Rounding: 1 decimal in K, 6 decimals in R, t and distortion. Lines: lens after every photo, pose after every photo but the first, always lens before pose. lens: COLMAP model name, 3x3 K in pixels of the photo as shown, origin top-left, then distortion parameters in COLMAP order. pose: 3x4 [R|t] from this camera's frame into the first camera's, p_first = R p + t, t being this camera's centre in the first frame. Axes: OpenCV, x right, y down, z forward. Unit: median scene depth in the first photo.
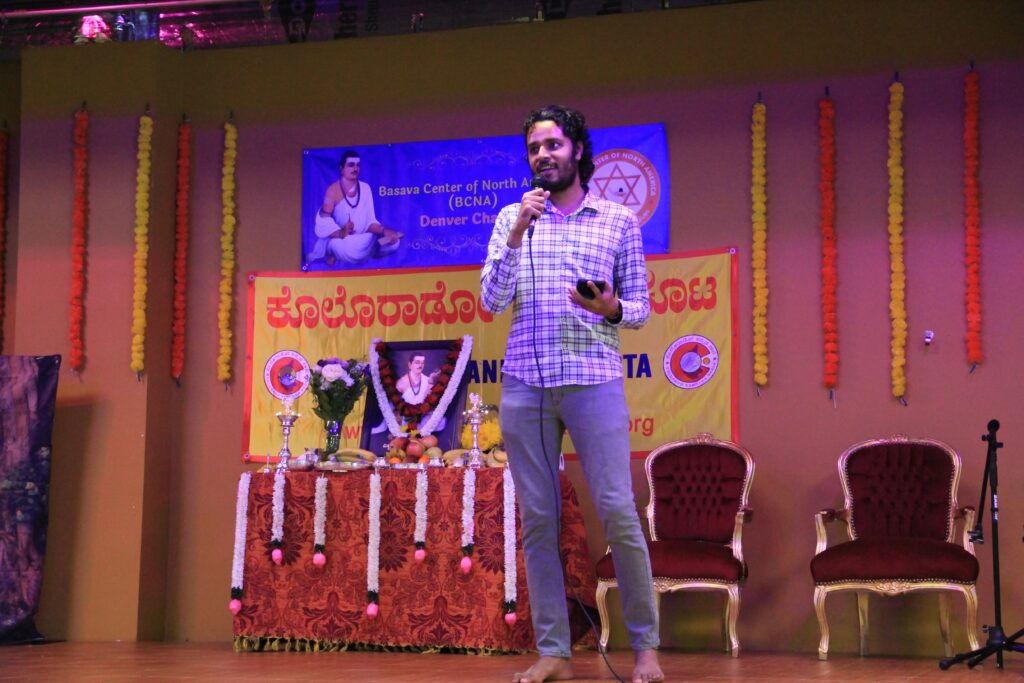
lens RADIAL K [[1861.5, 0, 515.3], [0, 1861.5, 343.1], [0, 0, 1]] dist [0.268673, 0.000000]
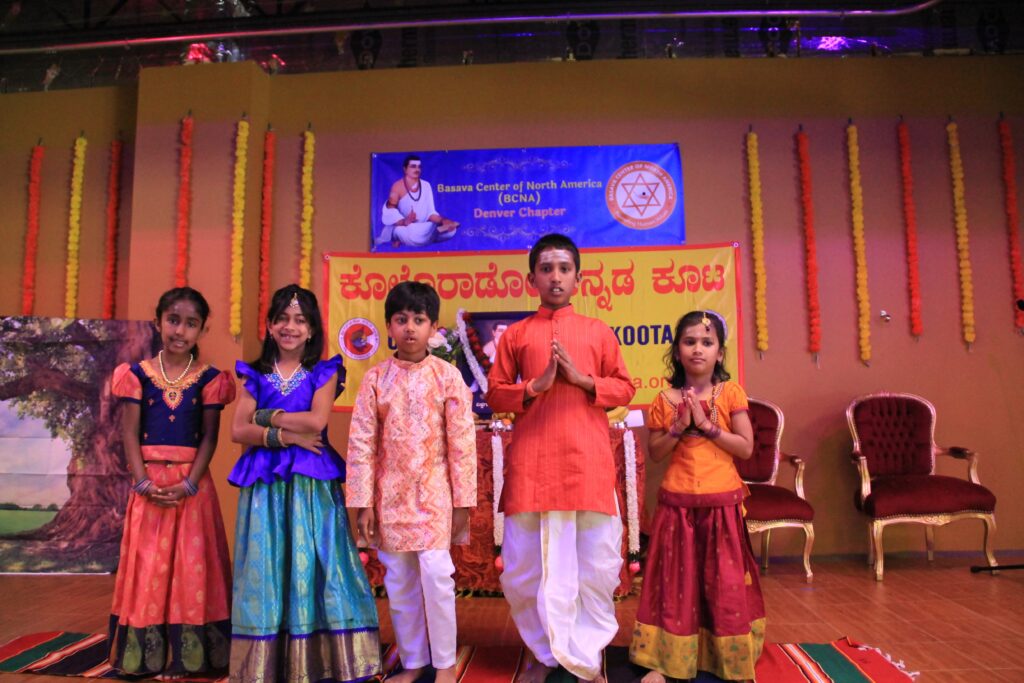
lens RADIAL K [[847.6, 0, 515.0], [0, 847.6, 333.4], [0, 0, 1]] dist [-0.178760, 0.107507]
pose [[0.969324, 0.007829, 0.245660, -0.164573], [-0.013826, 0.999647, 0.022696, 0.000071], [-0.245396, -0.025397, 0.969090, 0.472108]]
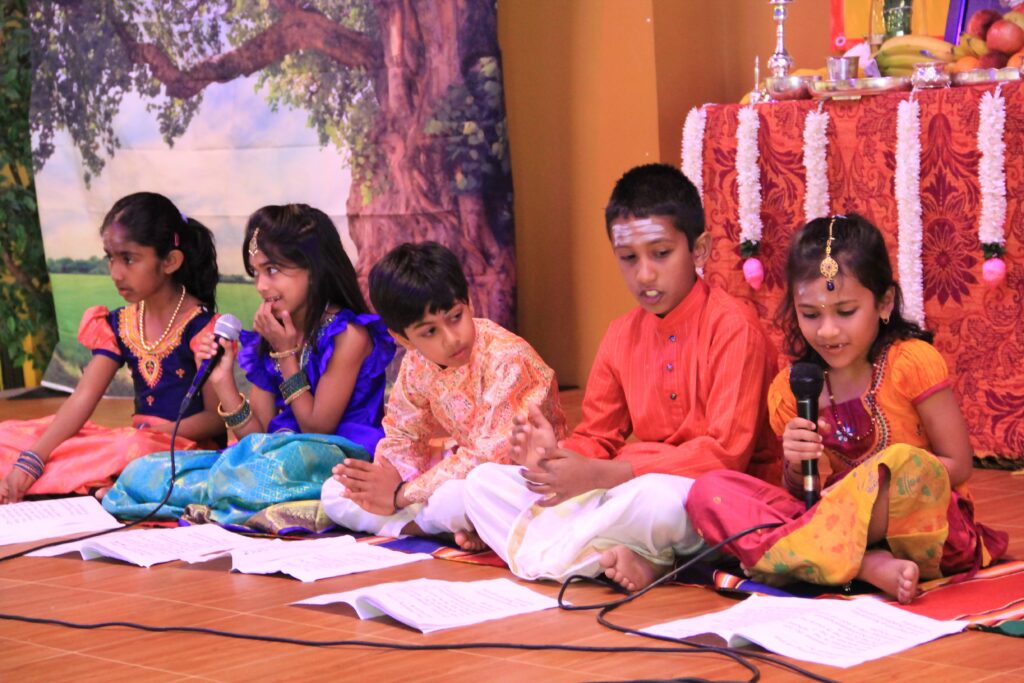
lens RADIAL K [[2729.5, 0, 509.9], [0, 2729.5, 362.2], [0, 0, 1]] dist [0.545251, 0.000000]
pose [[0.853549, -0.013553, -0.520837, 0.182309], [0.131613, 0.972849, 0.190374, -0.011156], [0.504116, -0.231042, 0.832158, 0.312555]]
